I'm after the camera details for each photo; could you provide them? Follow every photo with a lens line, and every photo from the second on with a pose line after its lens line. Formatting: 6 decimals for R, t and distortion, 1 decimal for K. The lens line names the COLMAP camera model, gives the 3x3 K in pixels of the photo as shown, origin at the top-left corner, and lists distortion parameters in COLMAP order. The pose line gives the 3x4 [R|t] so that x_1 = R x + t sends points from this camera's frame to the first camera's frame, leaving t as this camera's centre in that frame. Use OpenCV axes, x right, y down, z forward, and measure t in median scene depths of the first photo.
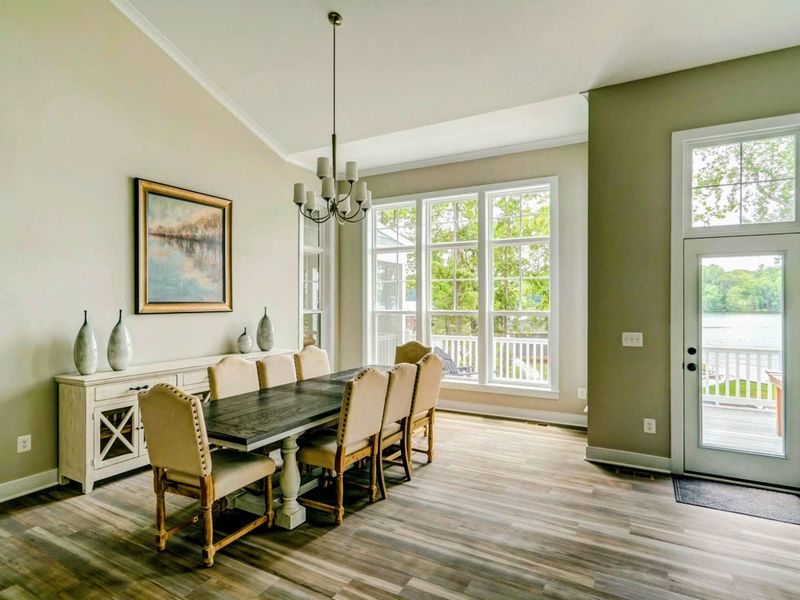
lens RADIAL K [[448.8, 0, 400.0], [0, 448.8, 300.0], [0, 0, 1]] dist [0.005005, 0.001184]
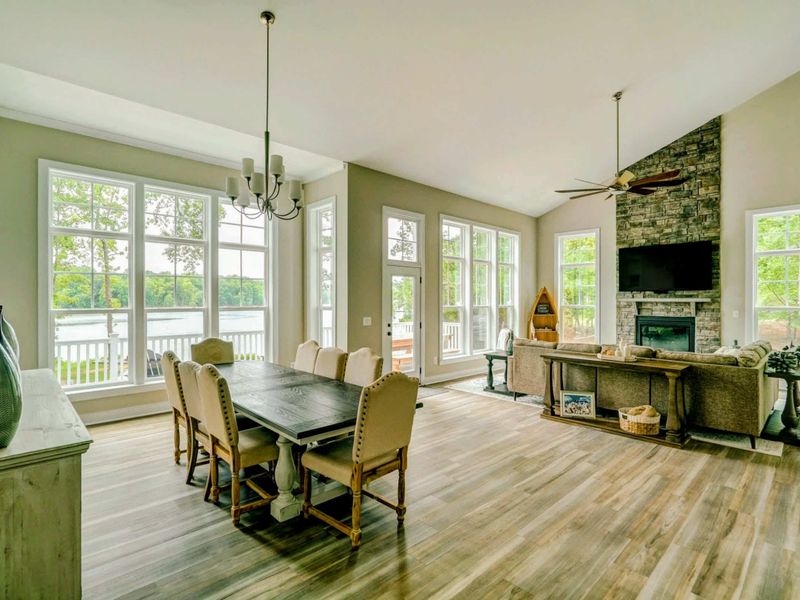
lens RADIAL K [[402.9, 0, 400.0], [0, 402.9, 300.0], [0, 0, 1]] dist [-0.001072, -0.000107]
pose [[0.303960, 0.000322, 0.952685, -0.935972], [-0.008063, 0.999965, 0.002235, 0.004211], [-0.952651, -0.008360, 0.303952, 0.448272]]
